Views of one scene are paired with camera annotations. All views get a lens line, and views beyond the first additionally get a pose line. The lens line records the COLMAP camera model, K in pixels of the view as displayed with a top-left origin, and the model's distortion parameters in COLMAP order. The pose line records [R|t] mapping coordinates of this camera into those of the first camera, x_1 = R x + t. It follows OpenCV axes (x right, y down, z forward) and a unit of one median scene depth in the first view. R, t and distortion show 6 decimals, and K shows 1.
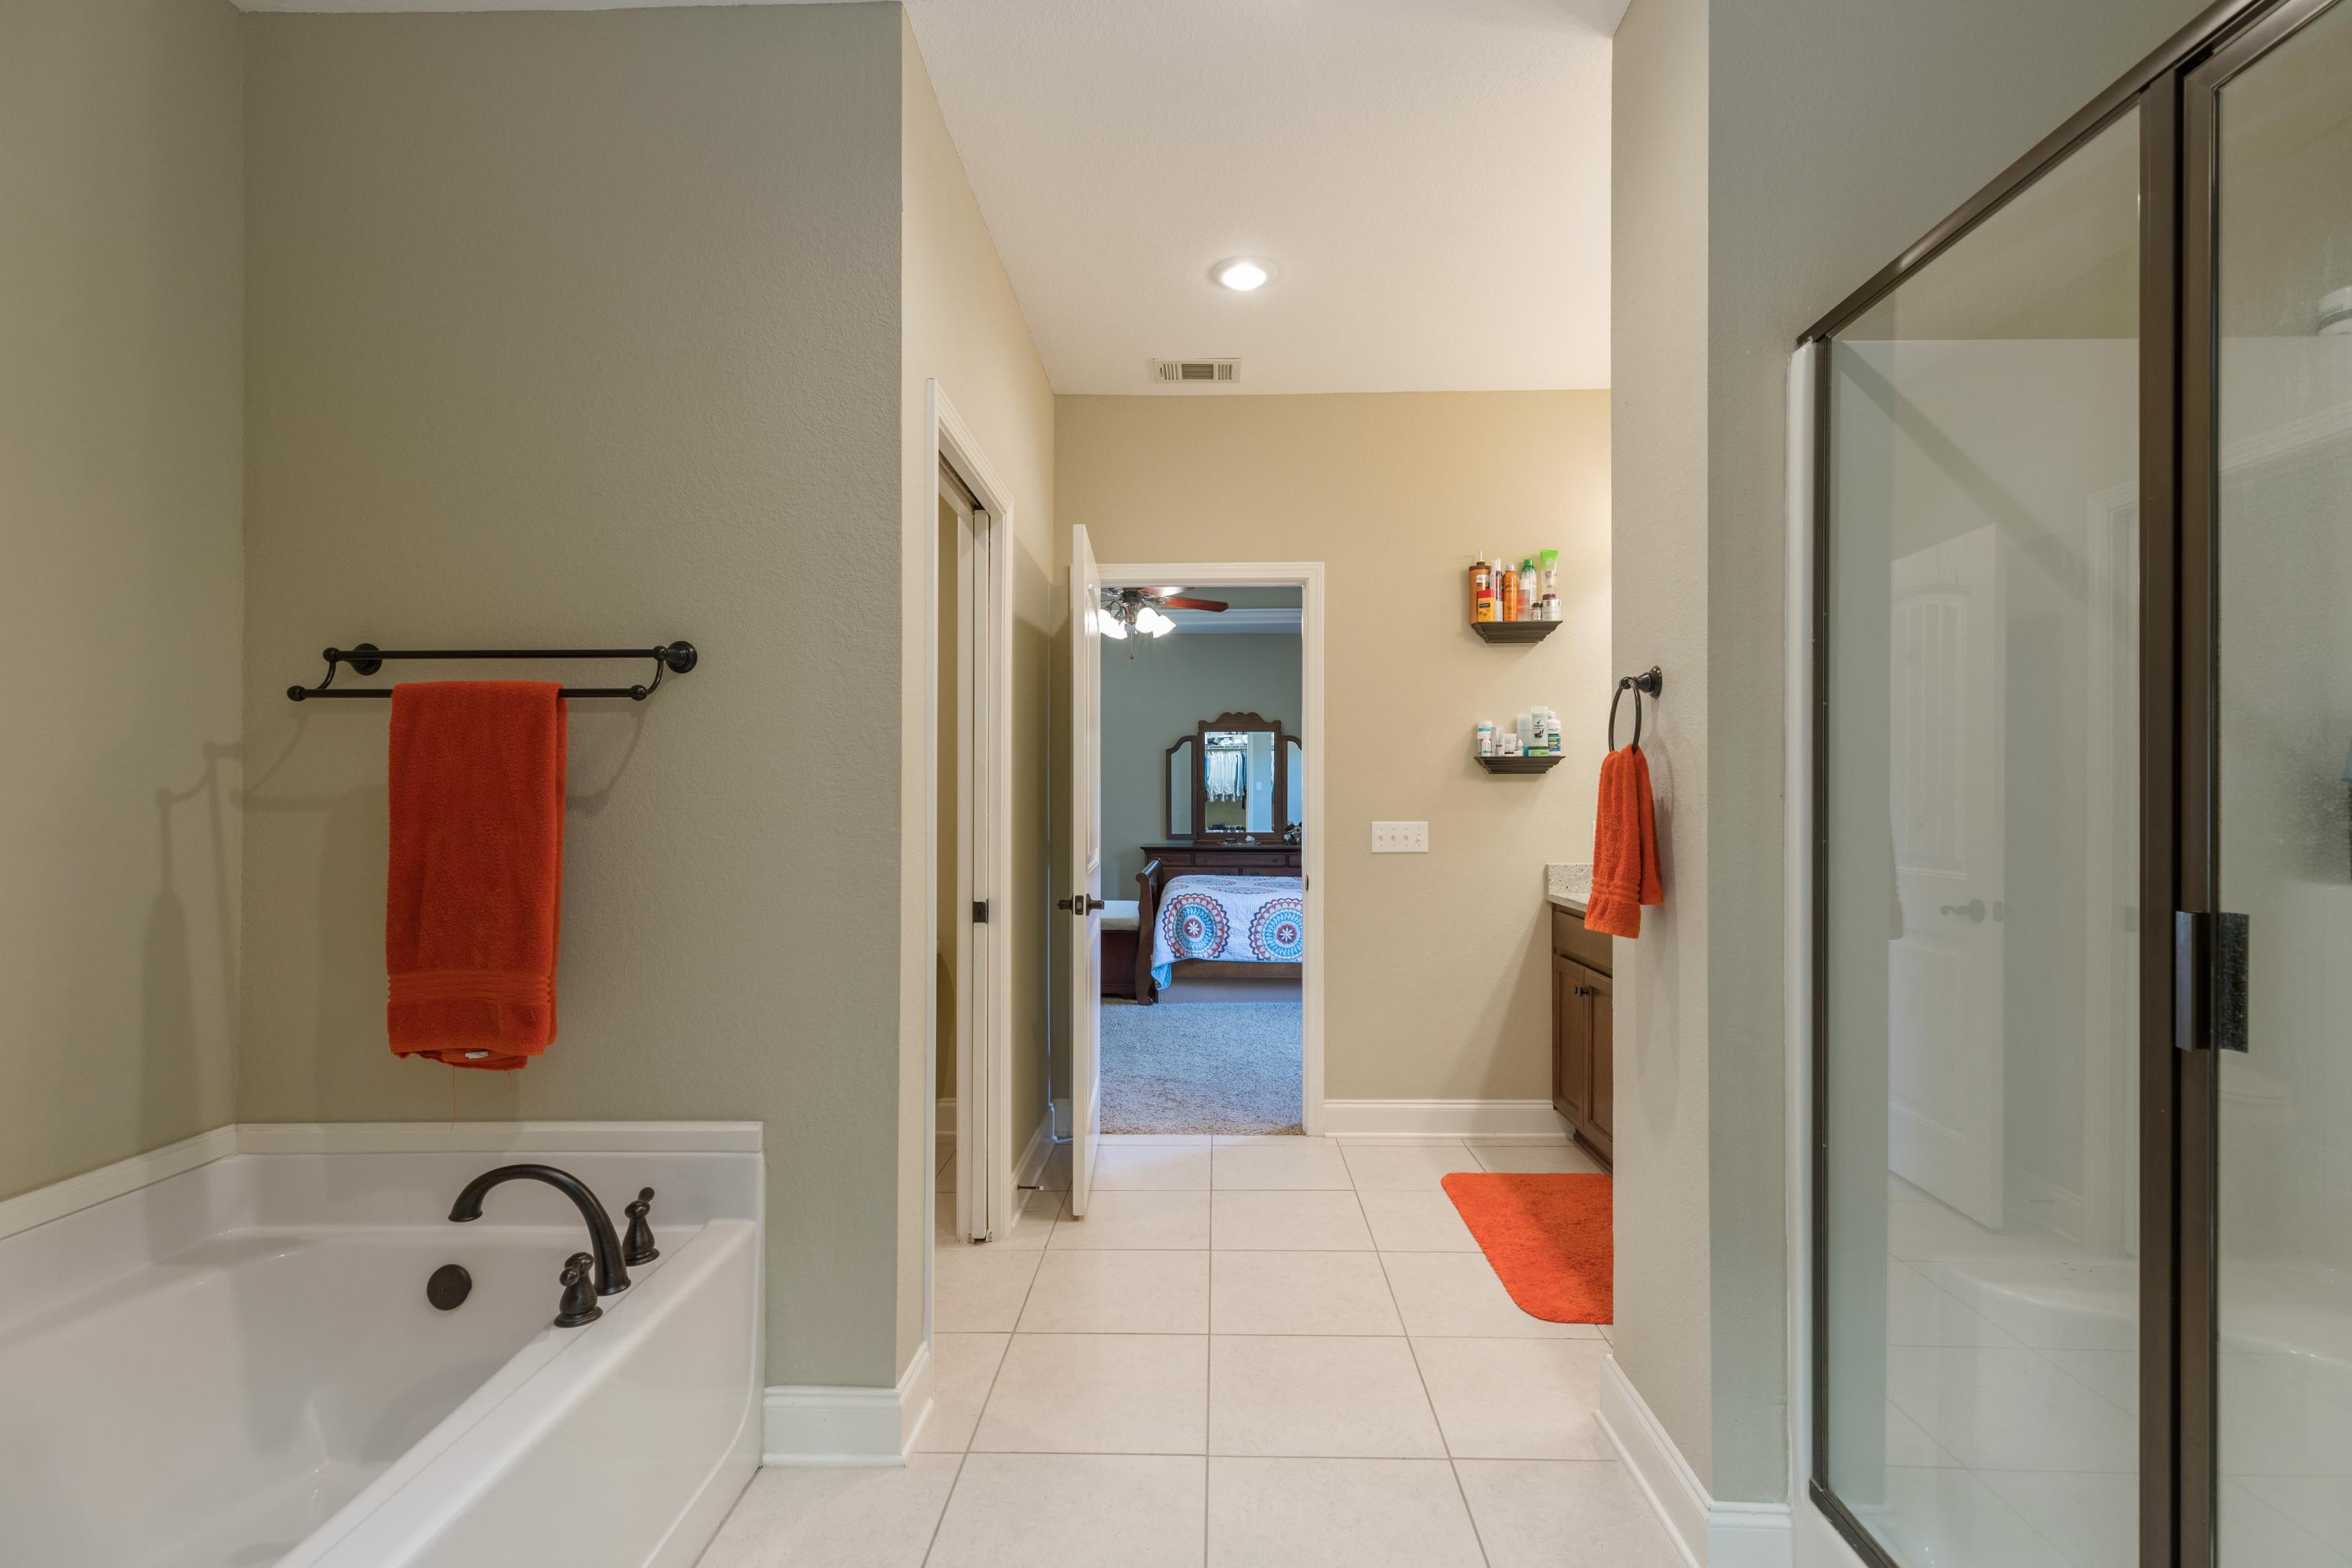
lens RADIAL K [[1049.3, 0, 1185.8], [0, 1049.3, 796.1], [0, 0, 1]] dist [0.003969, 0.000073]
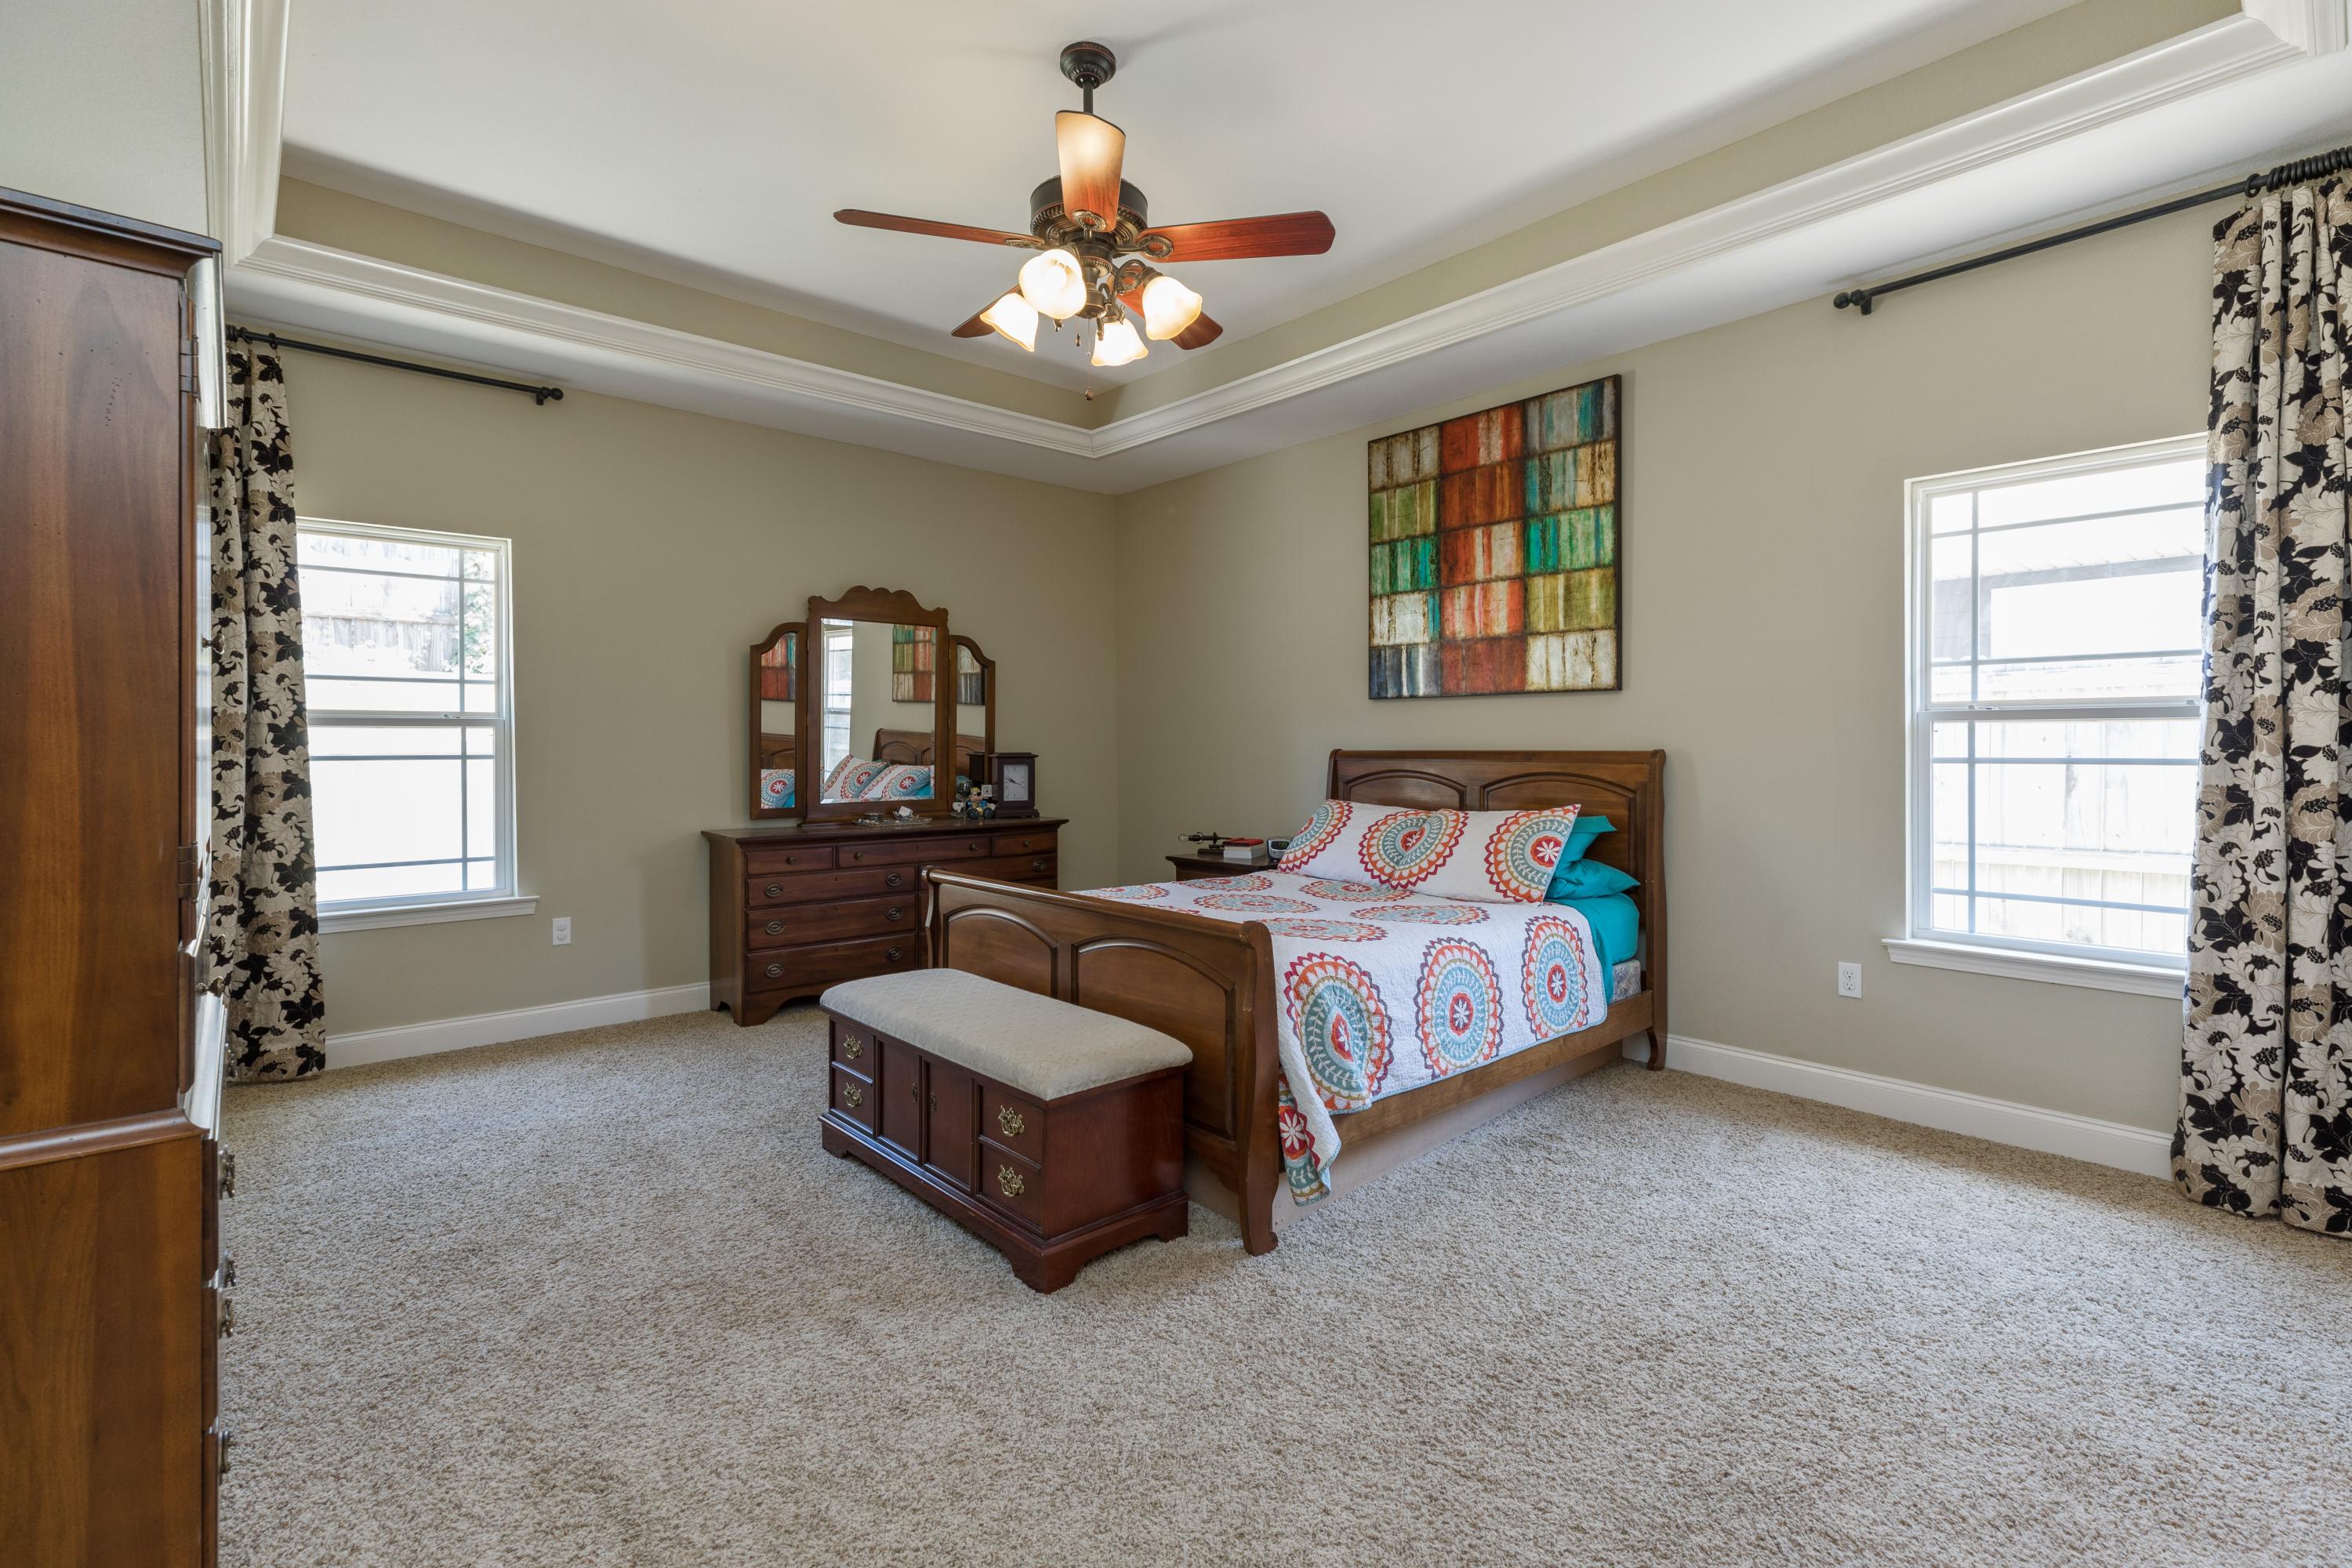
lens RADIAL K [[1055.7, 0, 1182.2], [0, 1055.7, 766.4], [0, 0, 1]] dist [0.001215, -0.000742]
pose [[0.724518, -0.011923, 0.689153, -0.224862], [-0.002862, 0.999790, 0.020306, 0.003647], [-0.689250, -0.016685, 0.724332, 0.484701]]
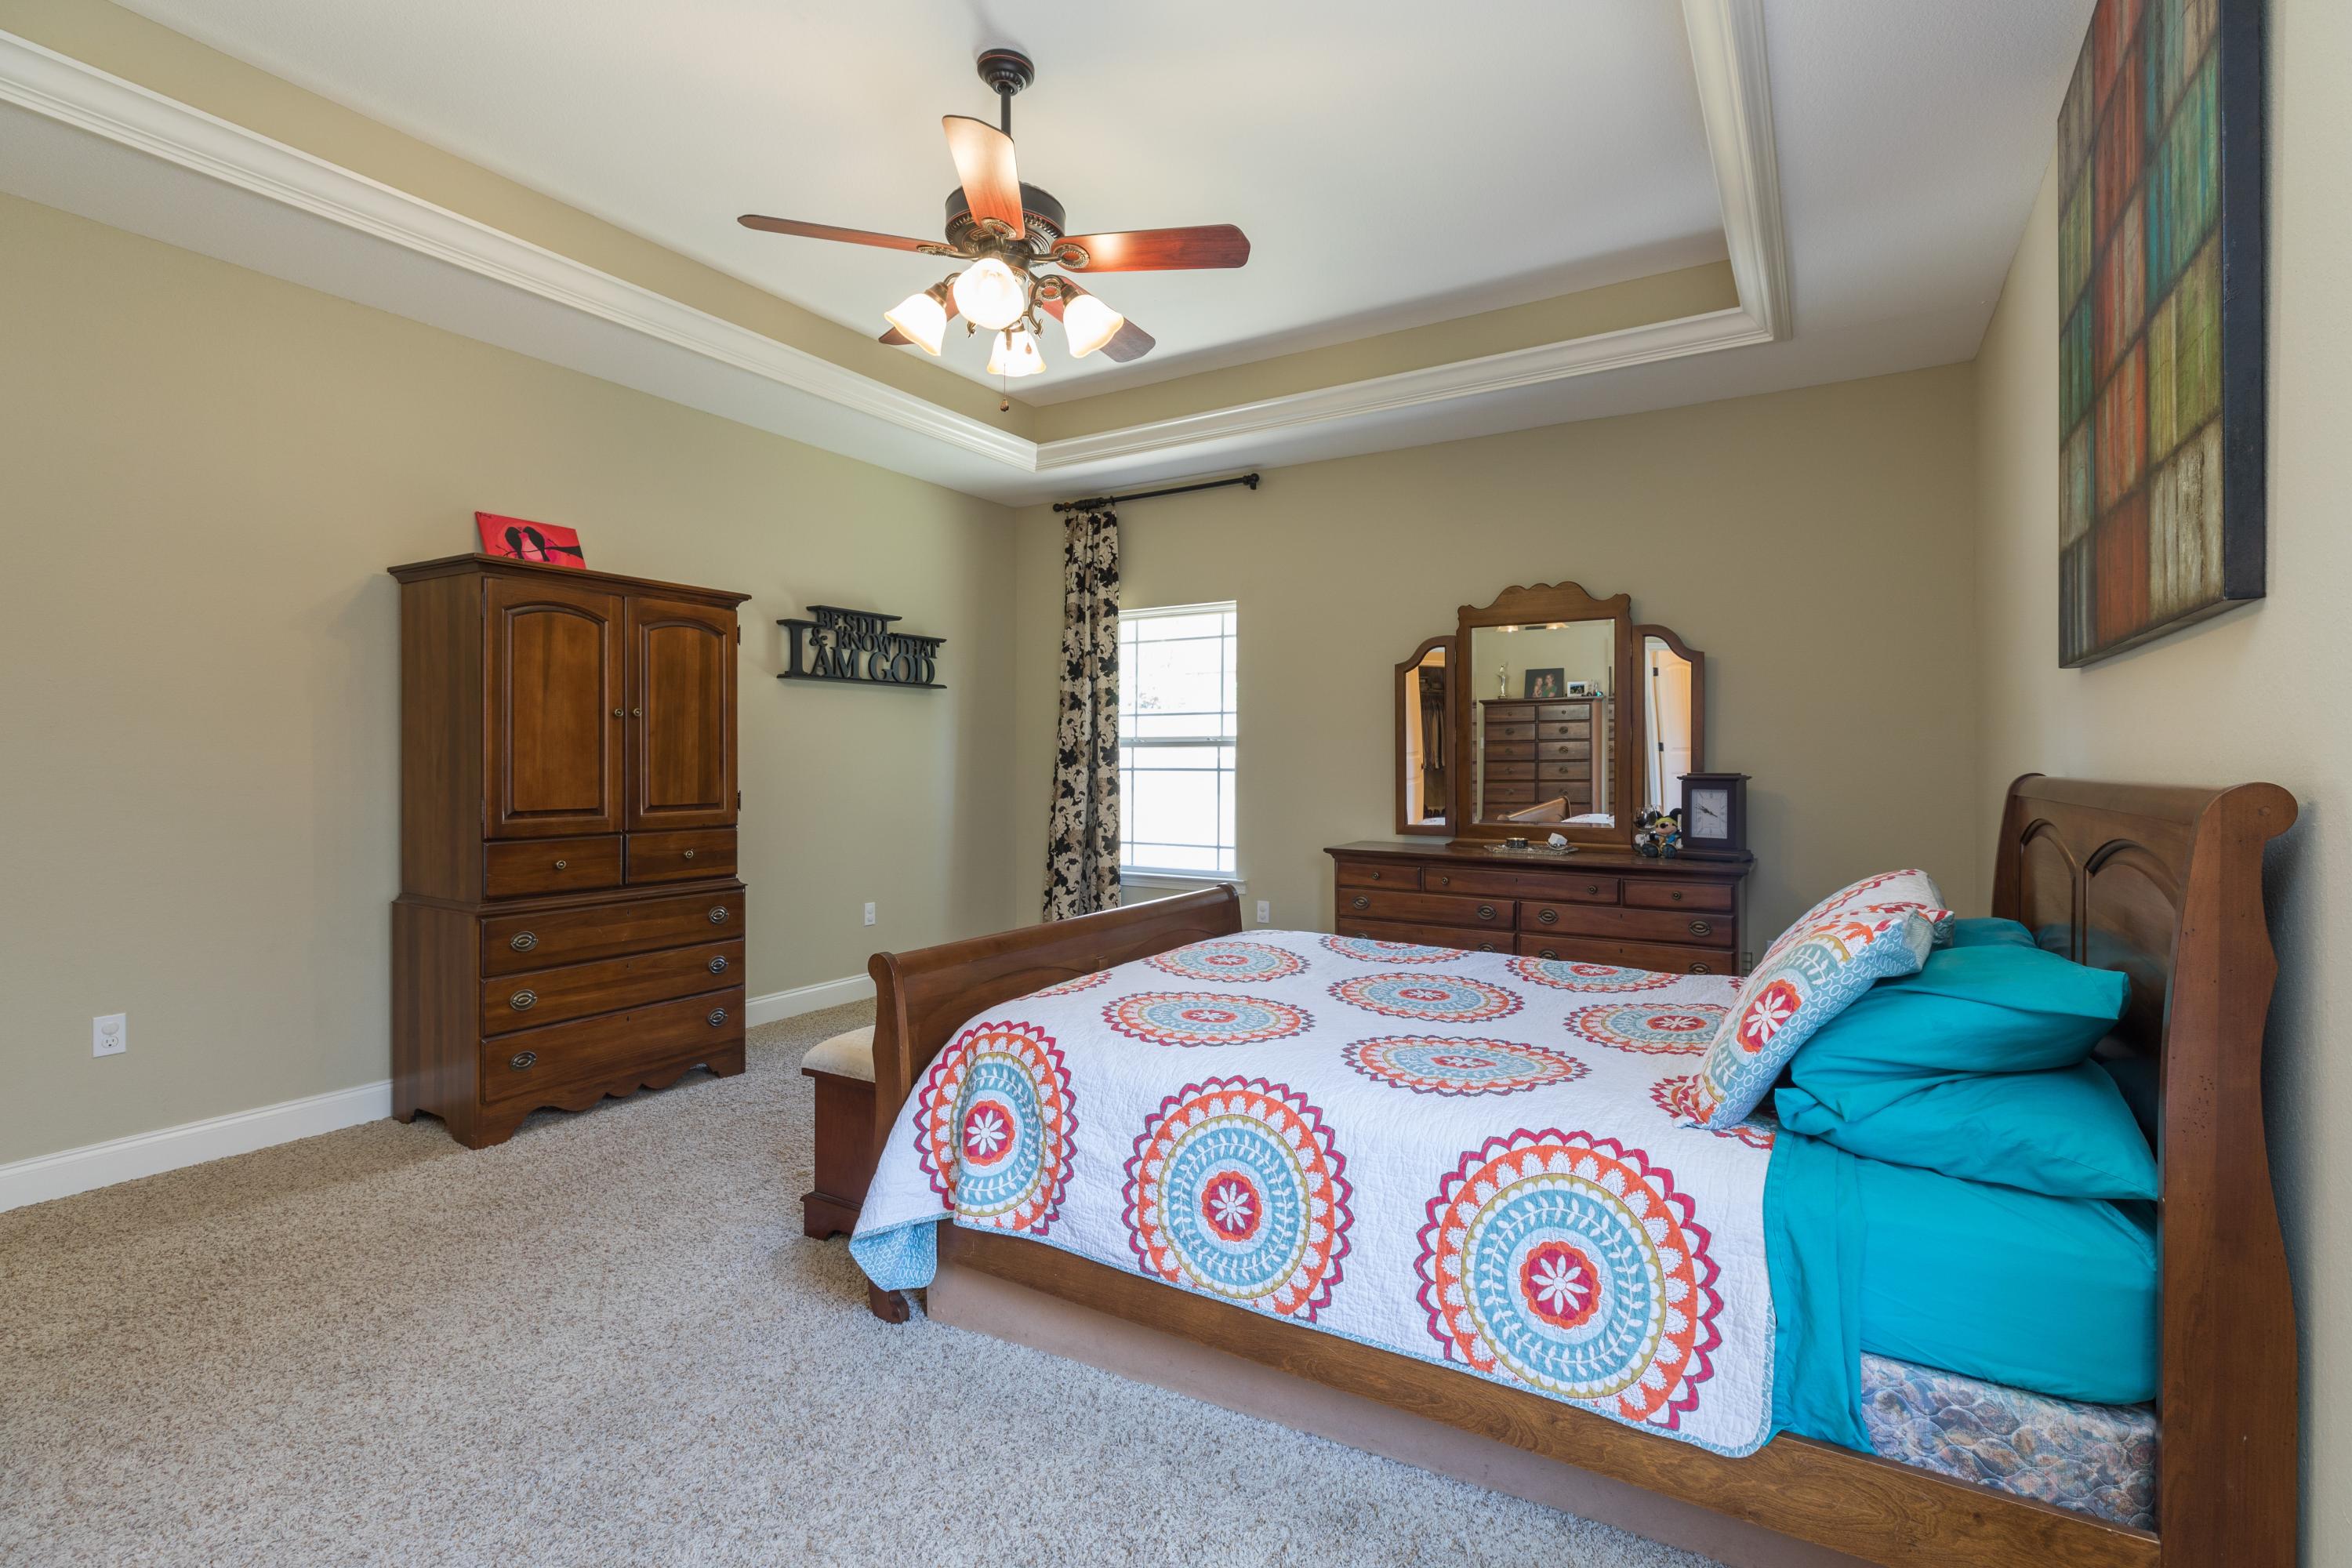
lens RADIAL K [[1077.3, 0, 1180.6], [0, 1077.3, 768.7], [0, 0, 1]] dist [0.001617, -0.000019]
pose [[0.870745, 0.008026, -0.491669, 0.155346], [-0.002123, 0.999919, 0.012563, 0.001469], [0.491730, -0.009895, 0.870691, 0.479792]]
